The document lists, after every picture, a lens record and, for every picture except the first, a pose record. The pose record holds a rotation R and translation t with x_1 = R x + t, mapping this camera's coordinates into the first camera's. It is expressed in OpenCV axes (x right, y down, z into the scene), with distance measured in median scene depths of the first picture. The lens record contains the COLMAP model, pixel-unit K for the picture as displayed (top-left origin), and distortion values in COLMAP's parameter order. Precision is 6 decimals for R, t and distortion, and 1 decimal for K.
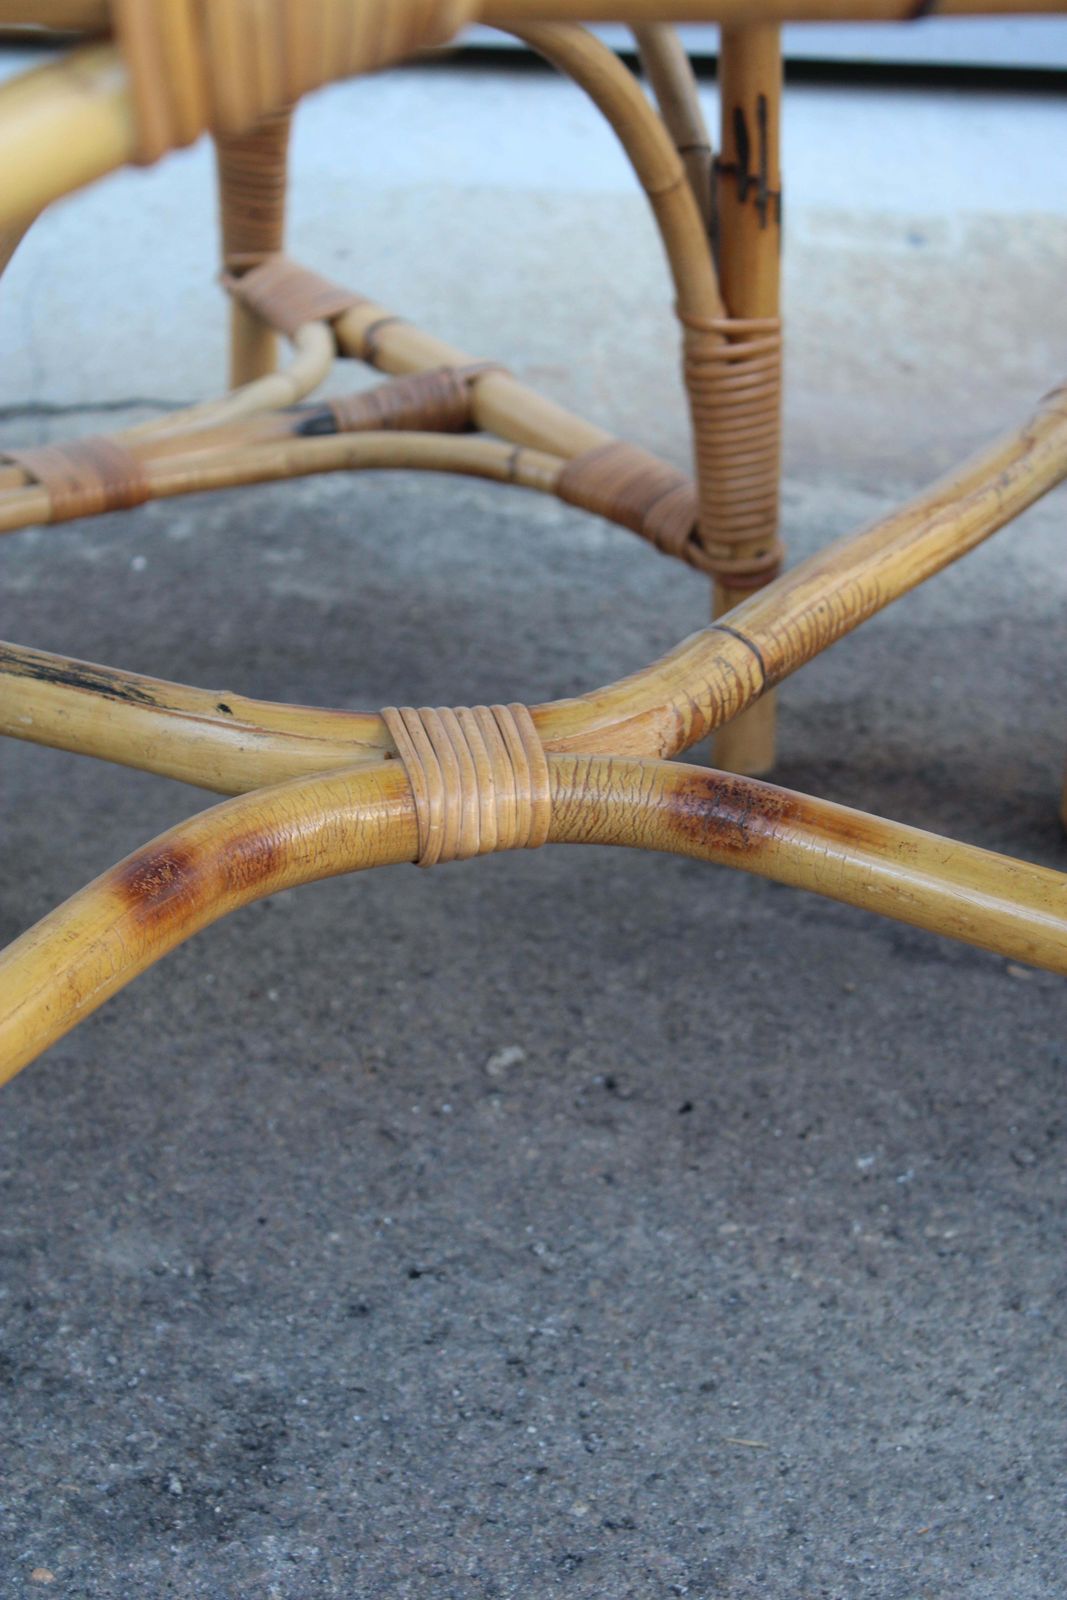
lens RADIAL K [[3438.3, 0, 533.5], [0, 3438.3, 800.0], [0, 0, 1]] dist [0.052816, 0.241495]
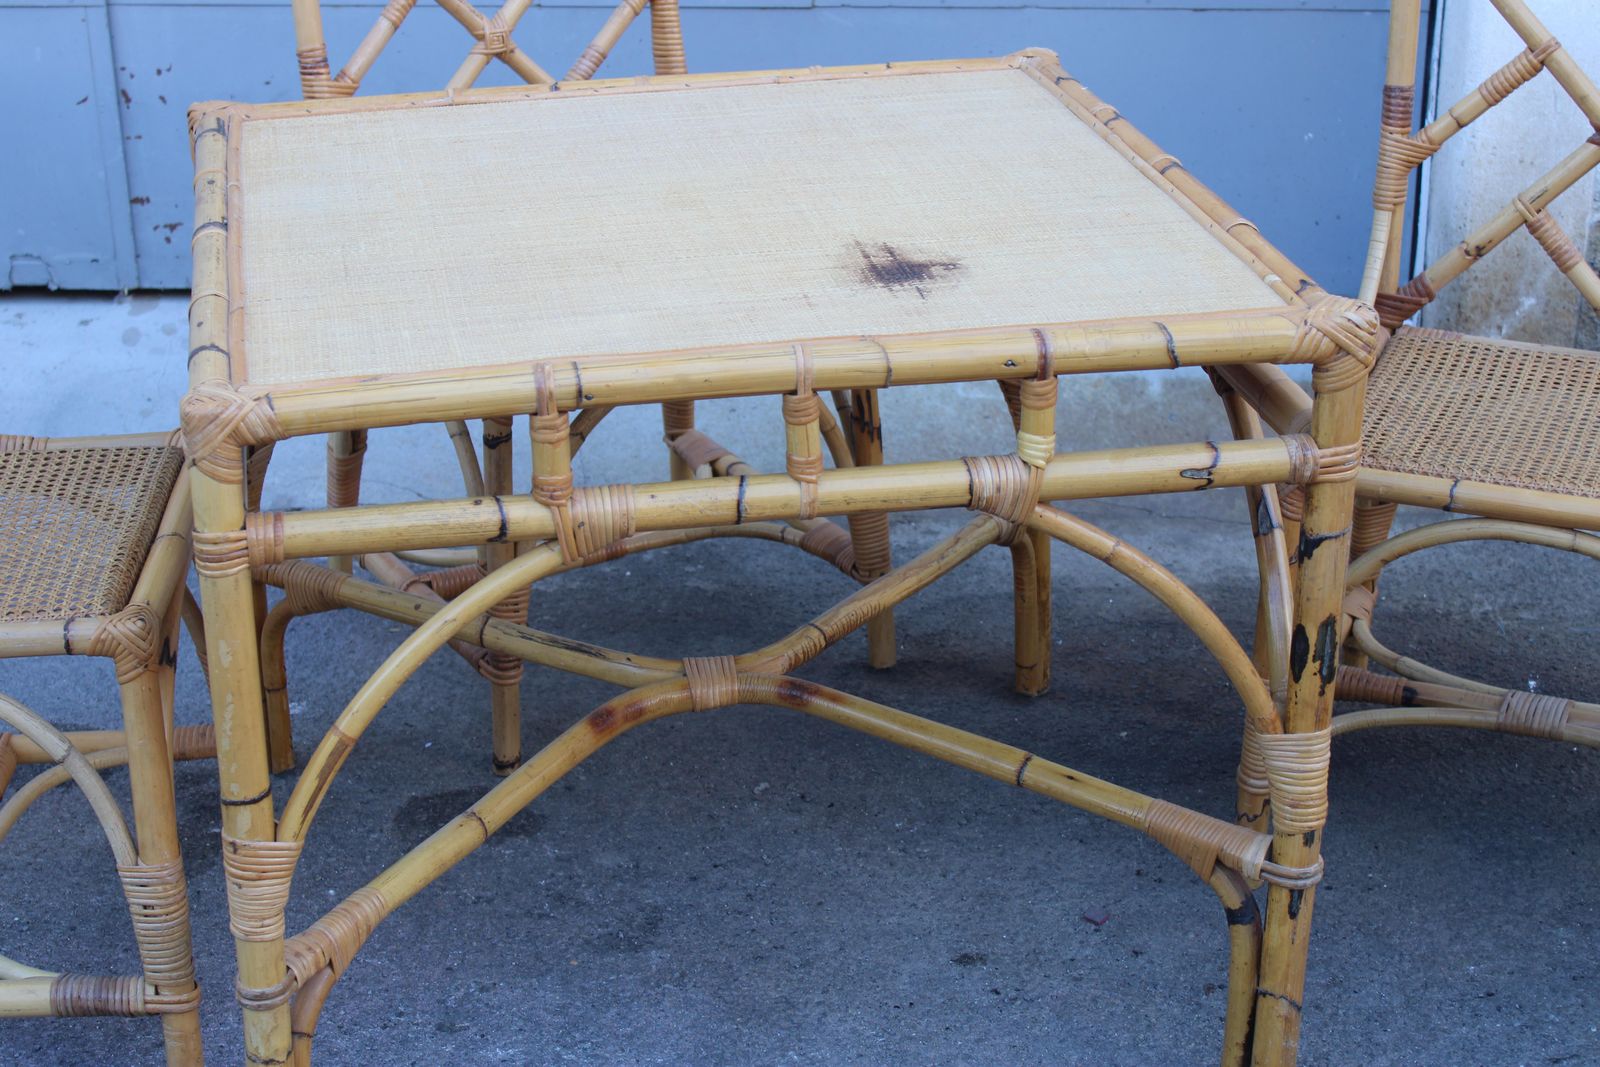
lens RADIAL K [[2747.6, 0, 793.5], [0, 2747.6, 515.7], [0, 0, 1]] dist [-0.013707, 0.183517]
pose [[0.995954, -0.023937, -0.086622, 0.211436], [0.019839, 0.998657, -0.047864, -0.028428], [0.087651, 0.045952, 0.995091, -1.091345]]
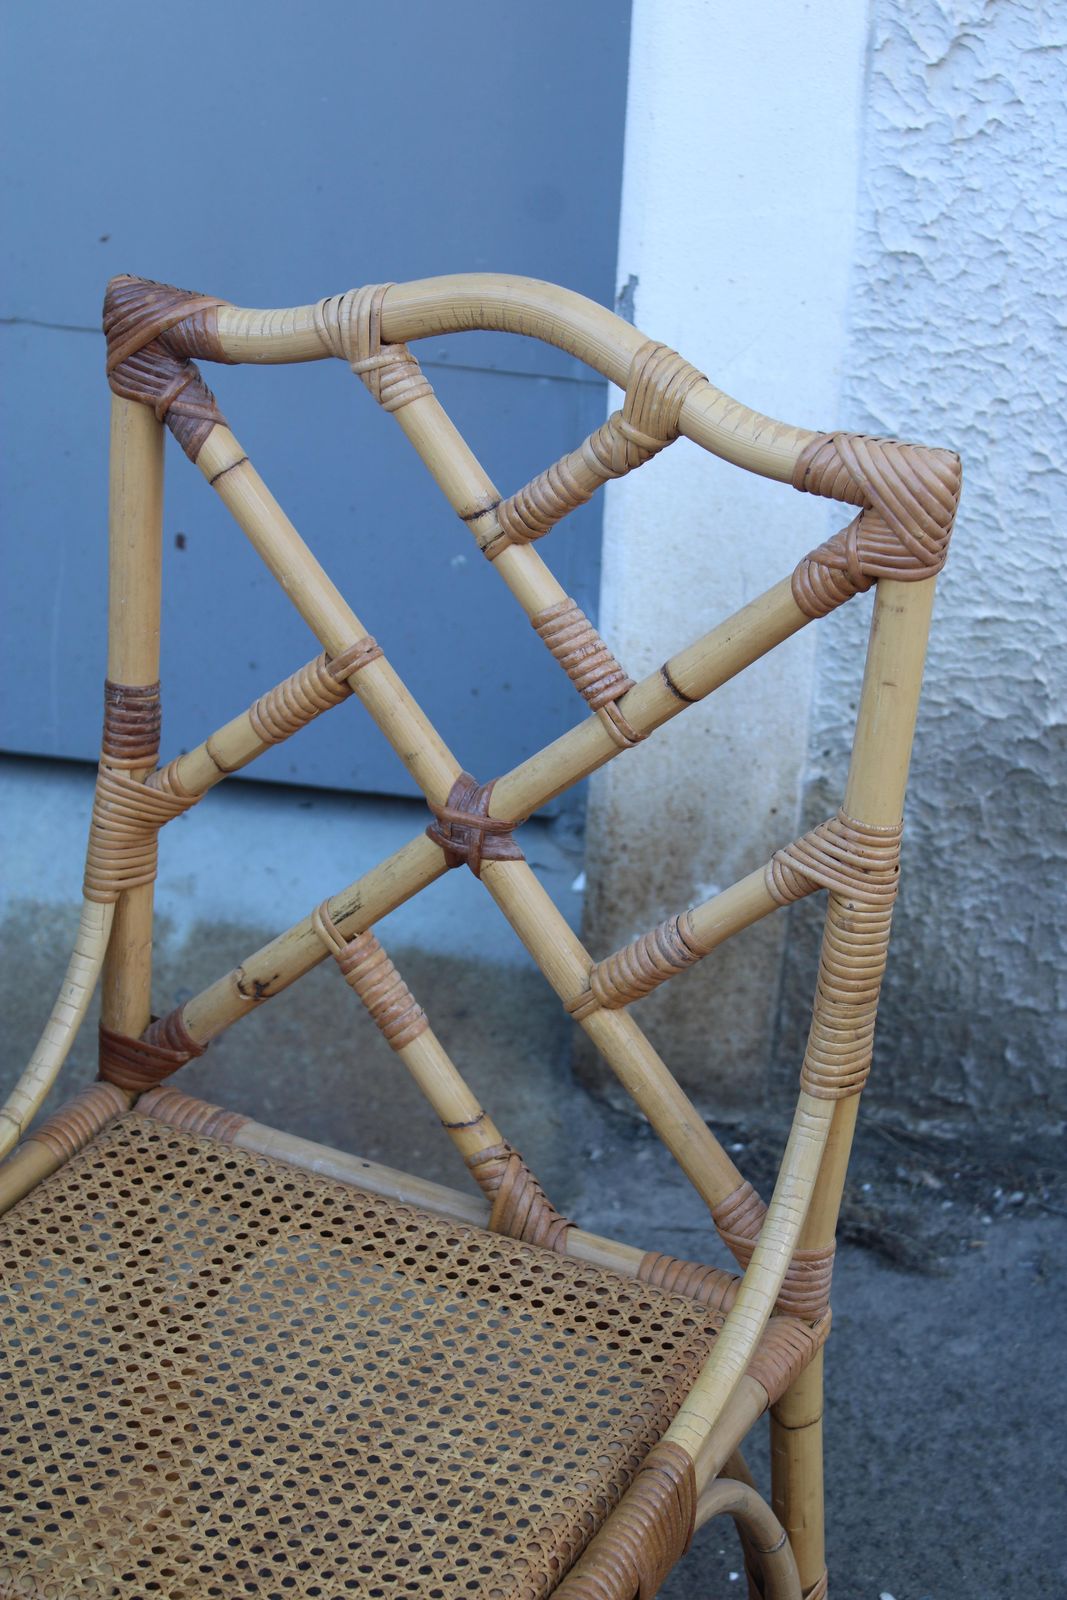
lens RADIAL K [[3168.8, 0, 532.8], [0, 3168.8, 789.3], [0, 0, 1]] dist [0.029335, 0.064631]
pose [[0.988732, 0.069711, -0.132473, 0.848501], [-0.068416, 0.997554, 0.014314, -0.436298], [0.133147, -0.005089, 0.991083, -0.265461]]
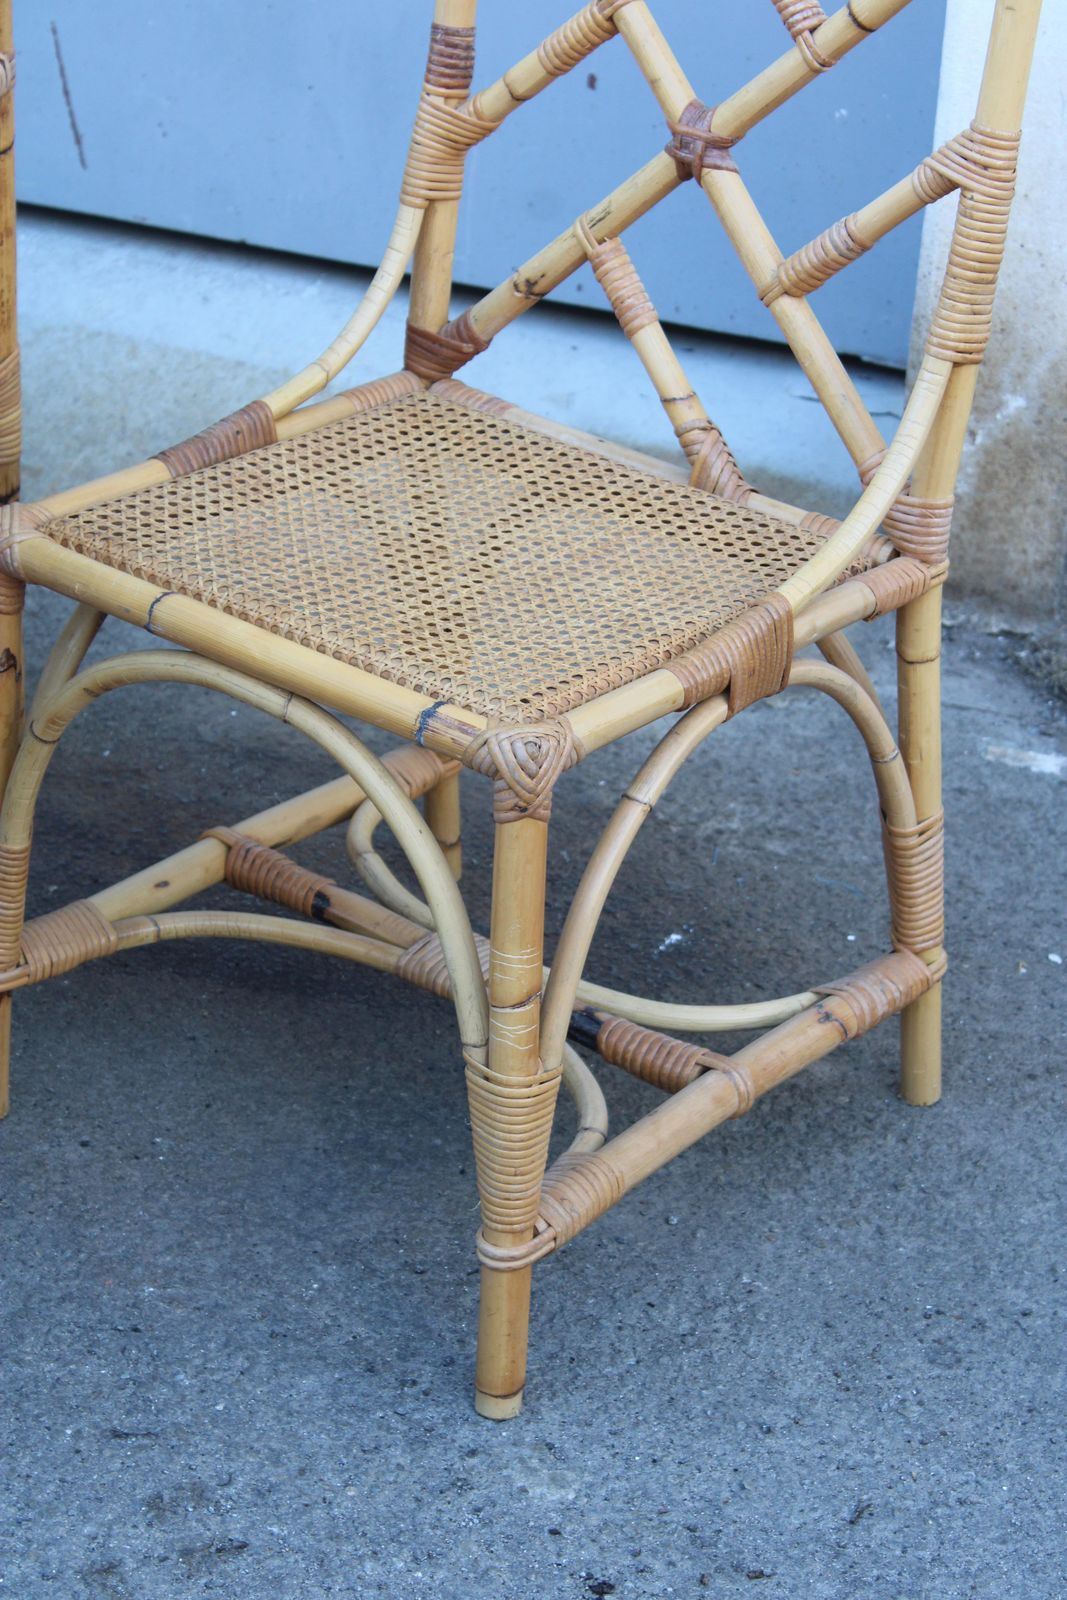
lens RADIAL K [[3822.7, 0, 540.5], [0, 3822.7, 782.8], [0, 0, 1]] dist [0.065093, 0.421691]
pose [[0.938137, 0.170202, -0.301547, 1.217226], [-0.169313, 0.985127, 0.029287, -0.126800], [0.302046, 0.023580, 0.953002, -0.853178]]
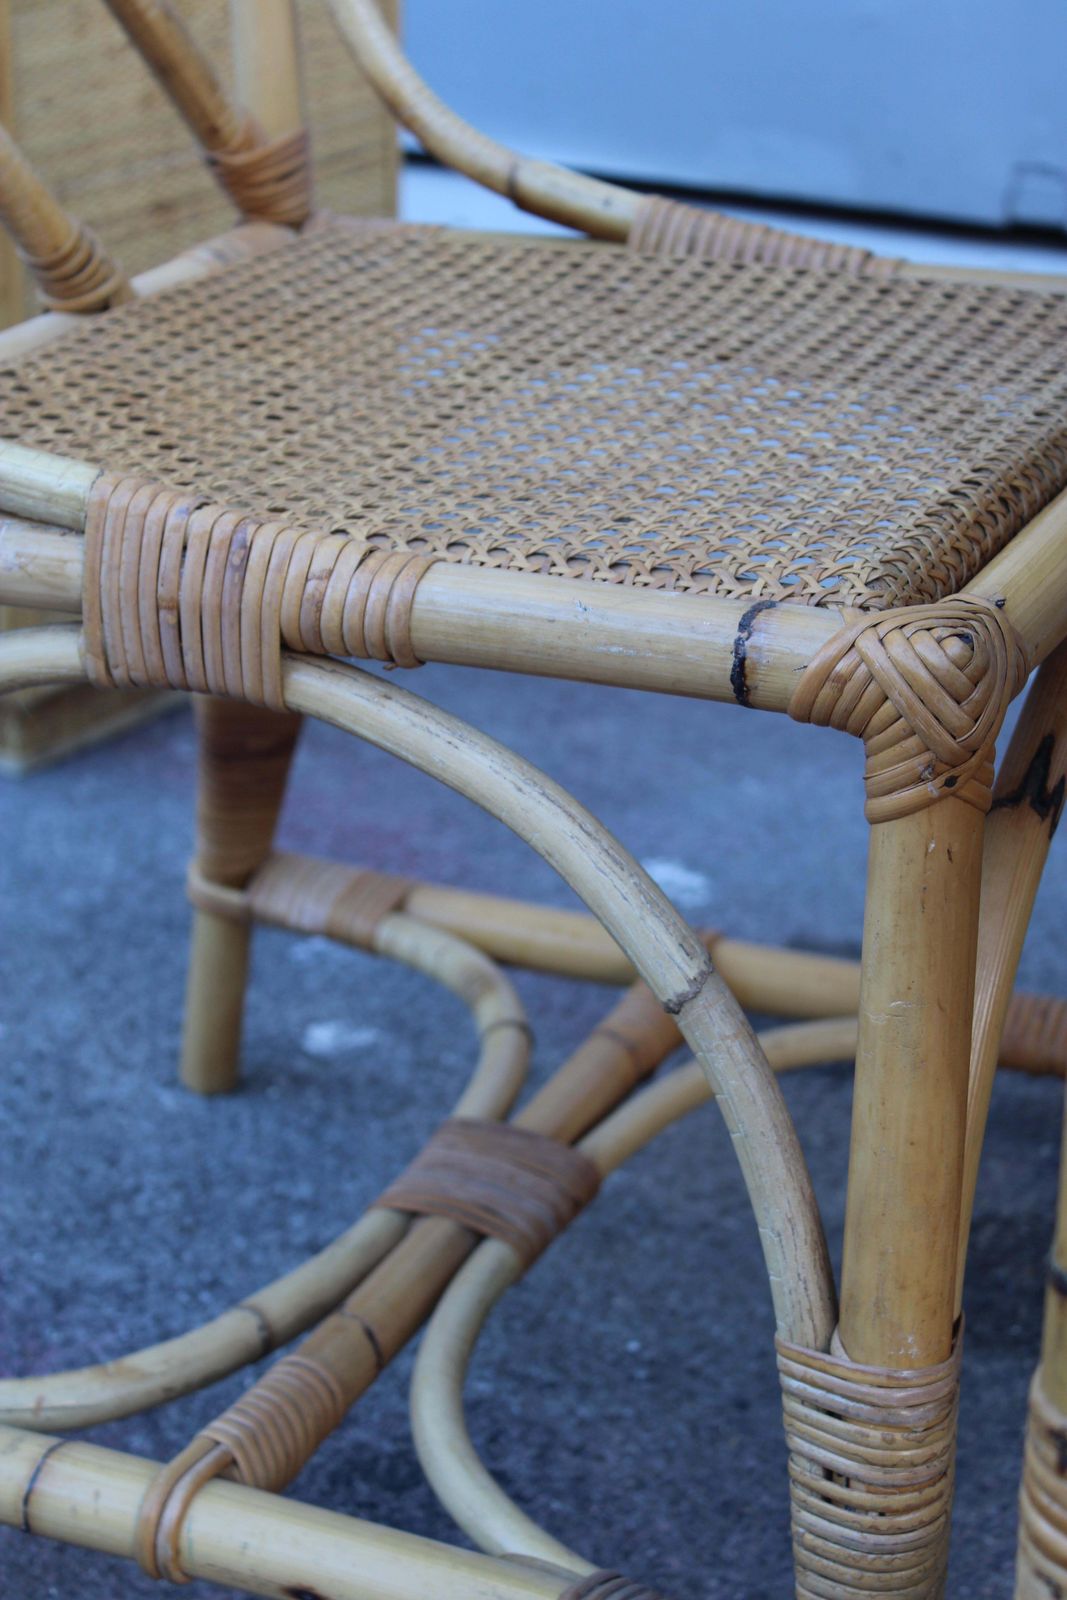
lens RADIAL K [[3168.8, 0, 532.8], [0, 3168.8, 789.3], [0, 0, 1]] dist [0.029335, 0.064631]
pose [[0.851590, 0.163418, -0.498085, -0.085637], [-0.194645, 0.980812, -0.010993, 0.000156], [0.486731, 0.106312, 0.867059, -0.039342]]
